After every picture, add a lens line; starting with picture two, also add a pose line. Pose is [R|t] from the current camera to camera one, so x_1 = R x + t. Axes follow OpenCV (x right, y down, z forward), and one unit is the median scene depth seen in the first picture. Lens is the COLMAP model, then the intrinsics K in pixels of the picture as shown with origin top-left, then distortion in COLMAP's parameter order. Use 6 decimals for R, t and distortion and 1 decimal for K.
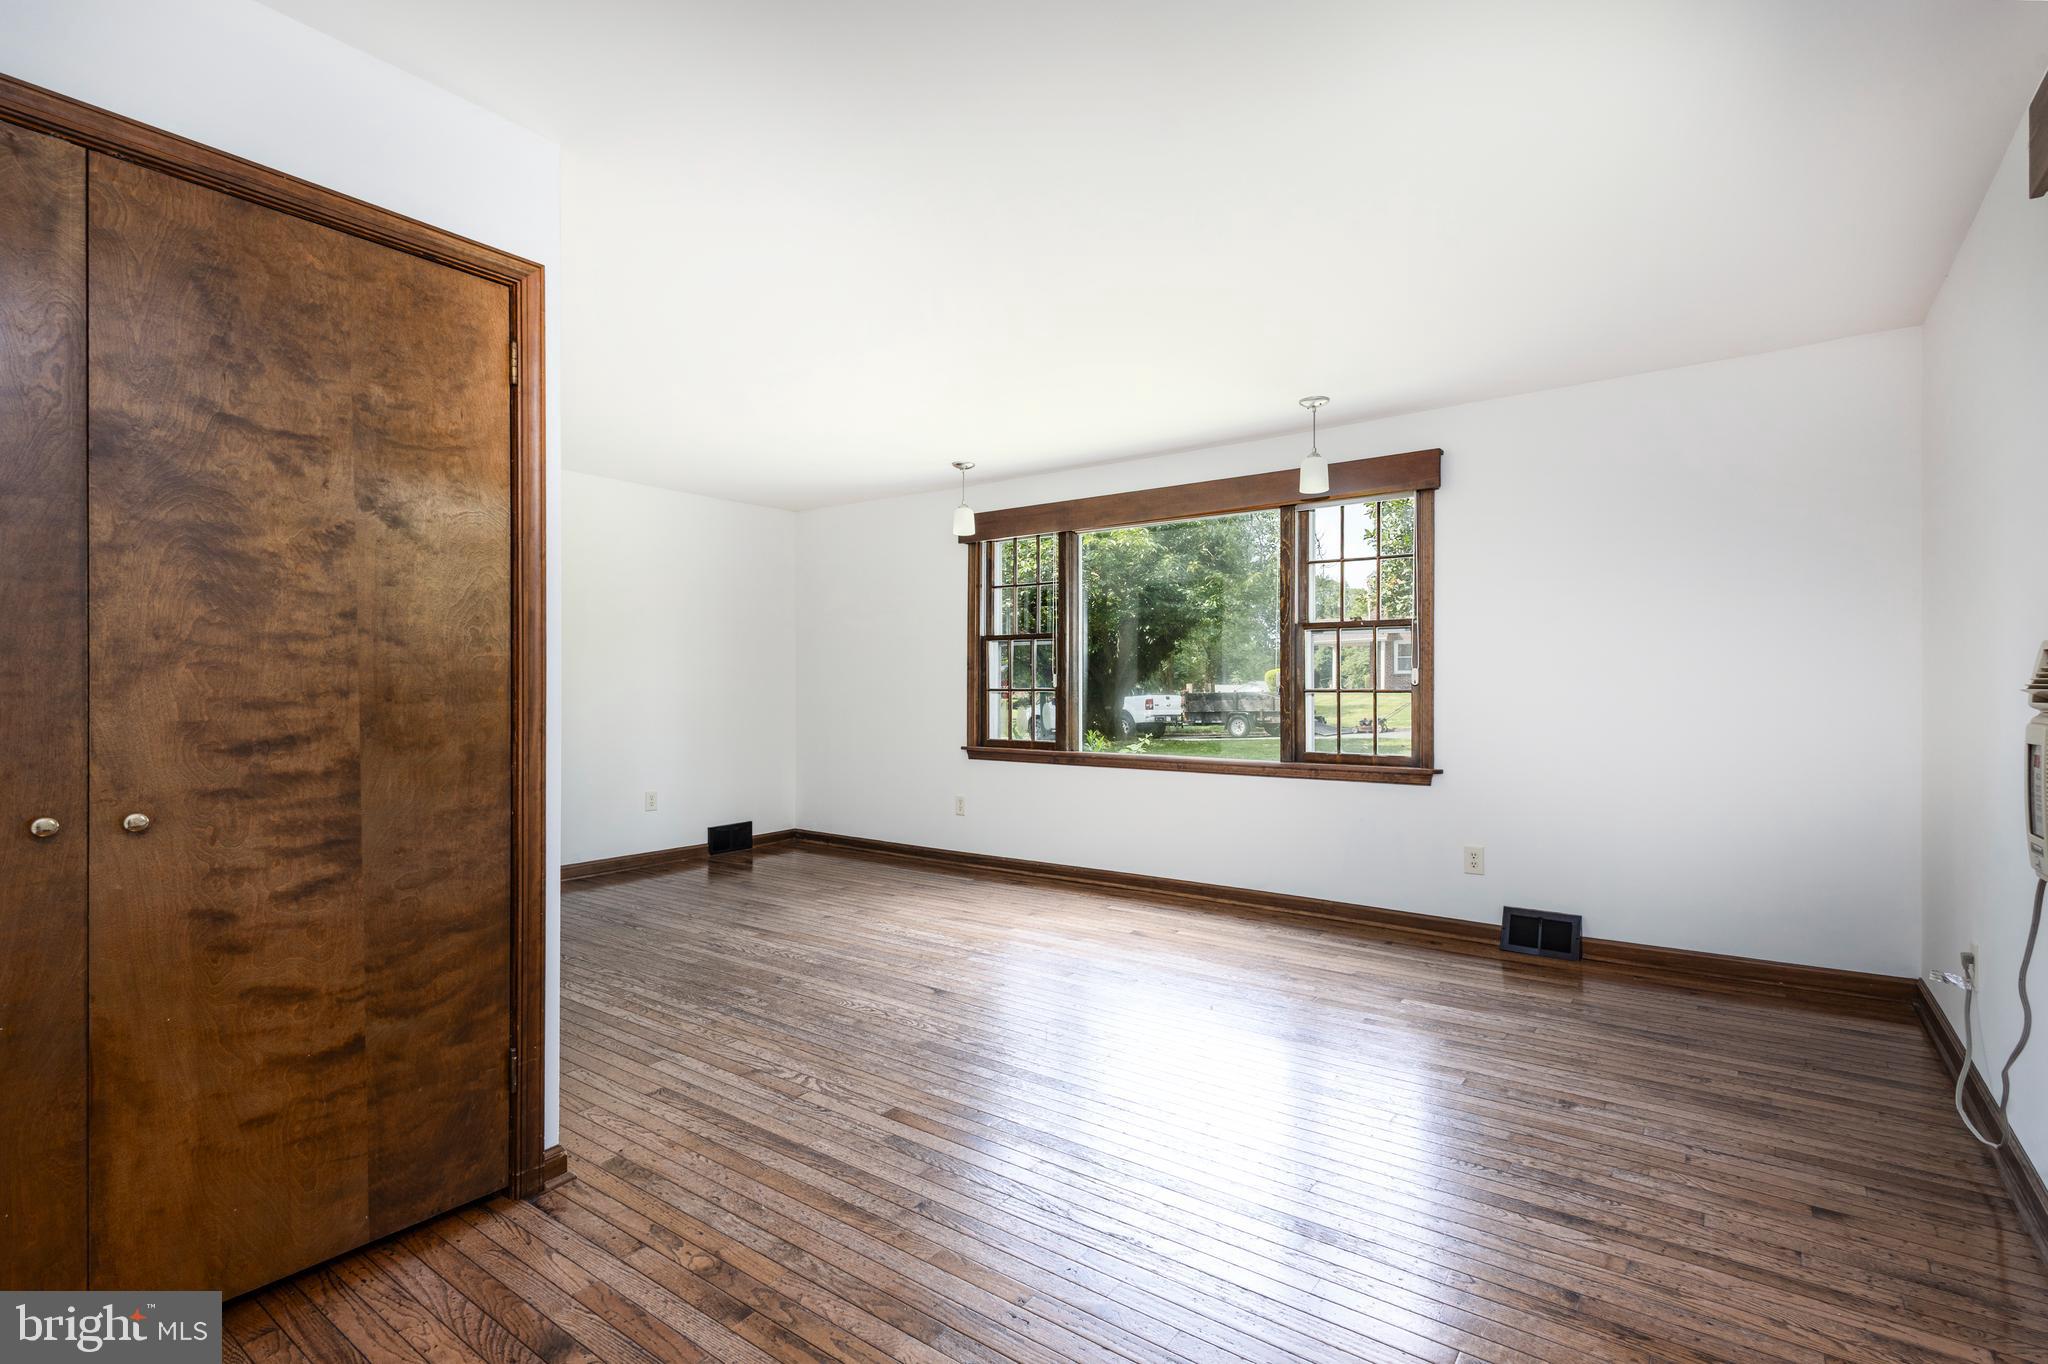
lens RADIAL K [[952.8, 0, 1077.1], [0, 952.8, 682.9], [0, 0, 1]] dist [0.011170, 0.000163]
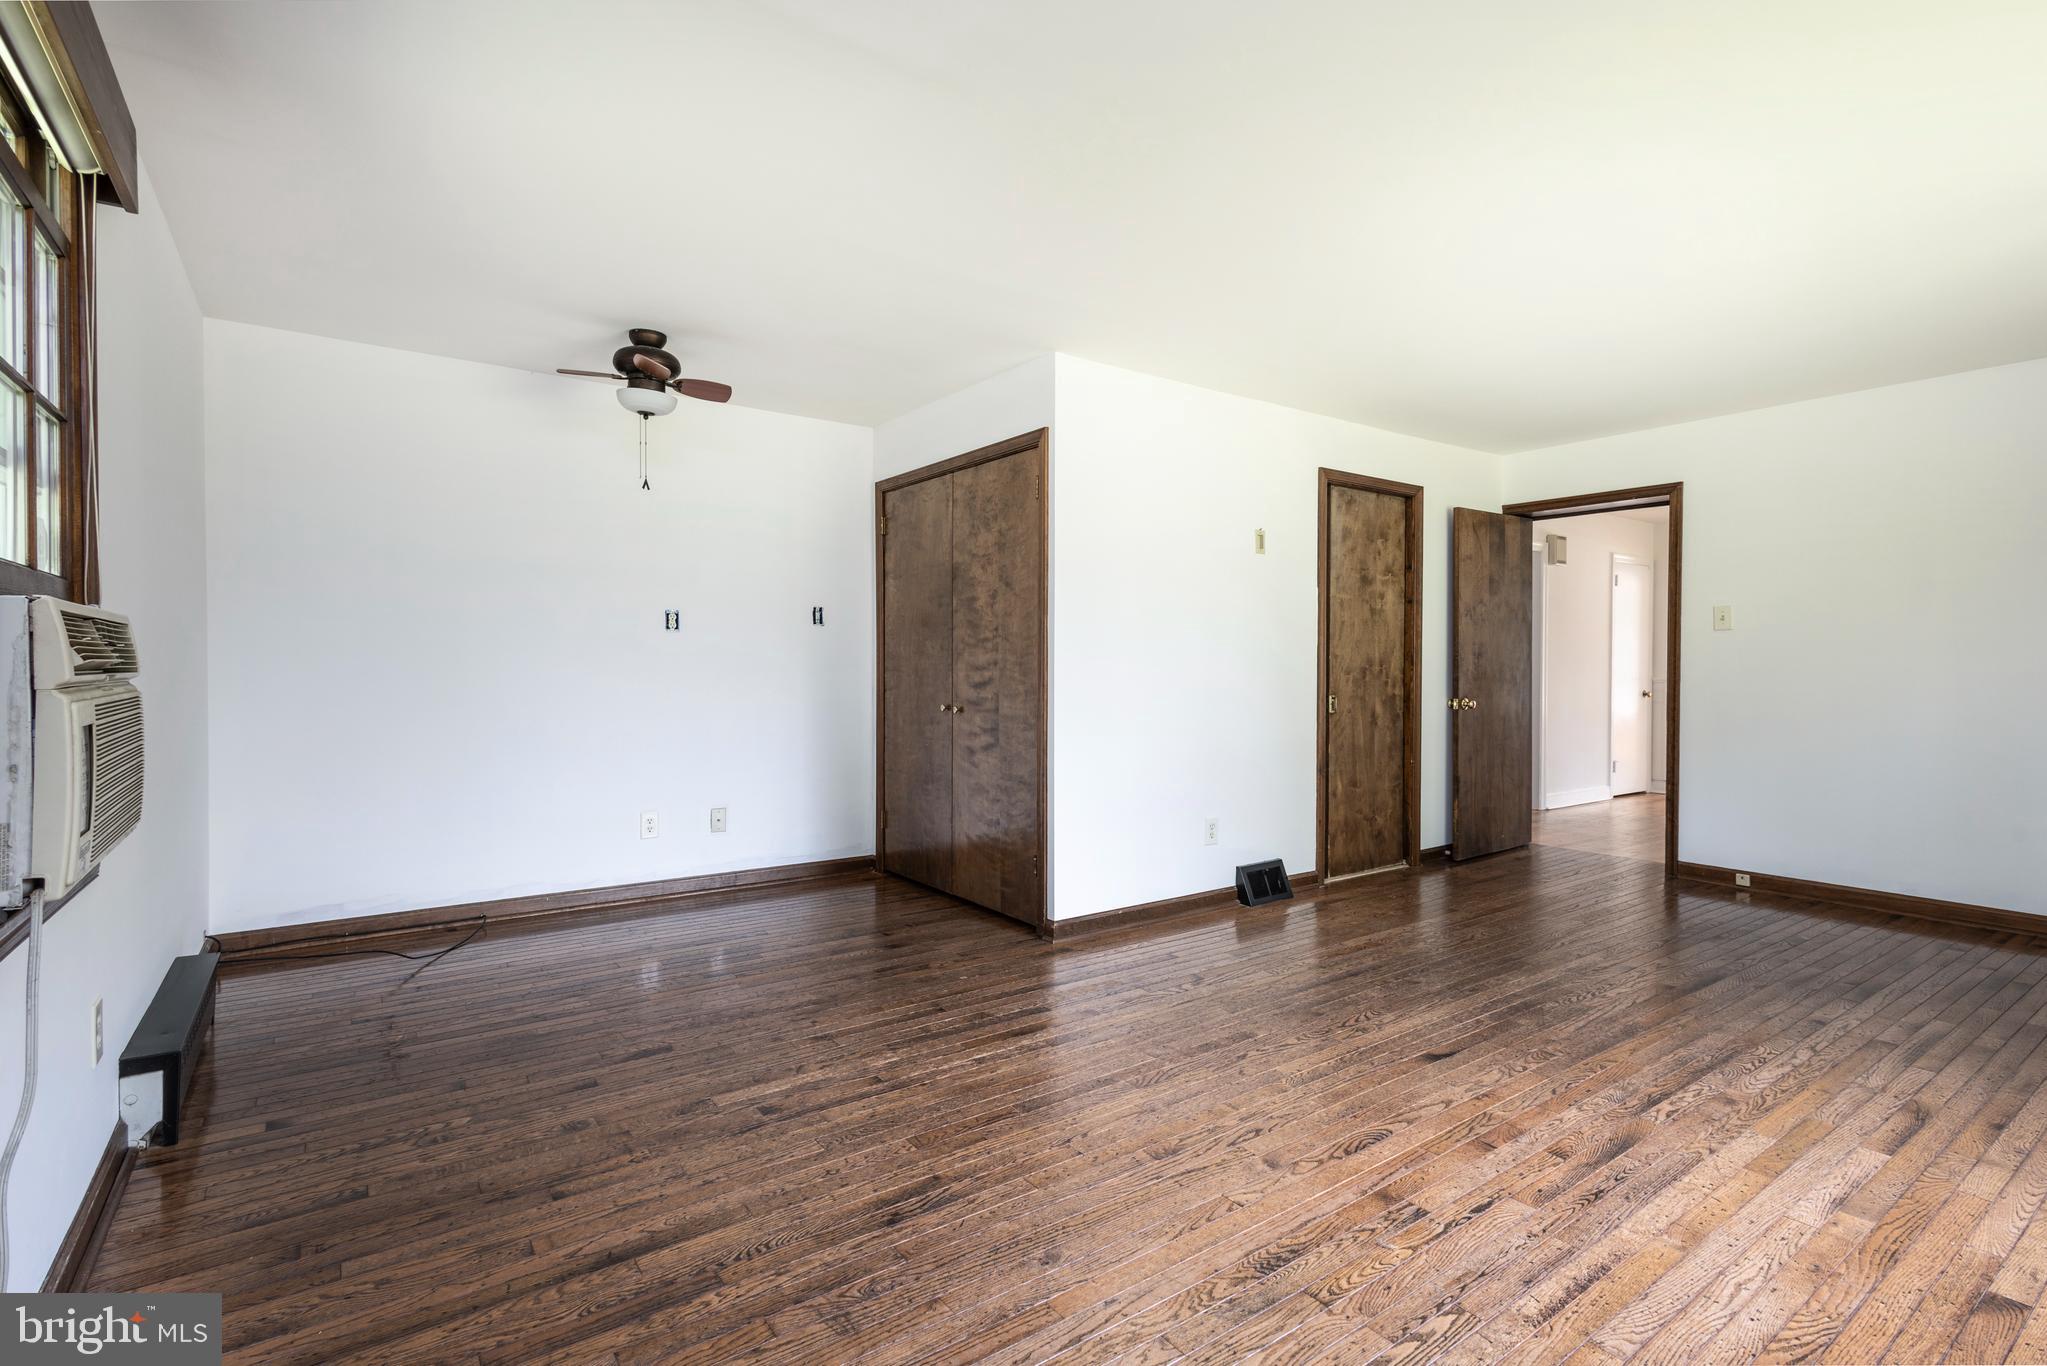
lens RADIAL K [[952.4, 0, 1024.6], [0, 952.4, 674.1], [0, 0, 1]] dist [0.011170, 0.000163]
pose [[-0.330379, 0.010739, -0.943787, 1.280732], [-0.001059, 0.999930, 0.011748, 0.007937], [0.943848, 0.004881, -0.330344, 1.734960]]
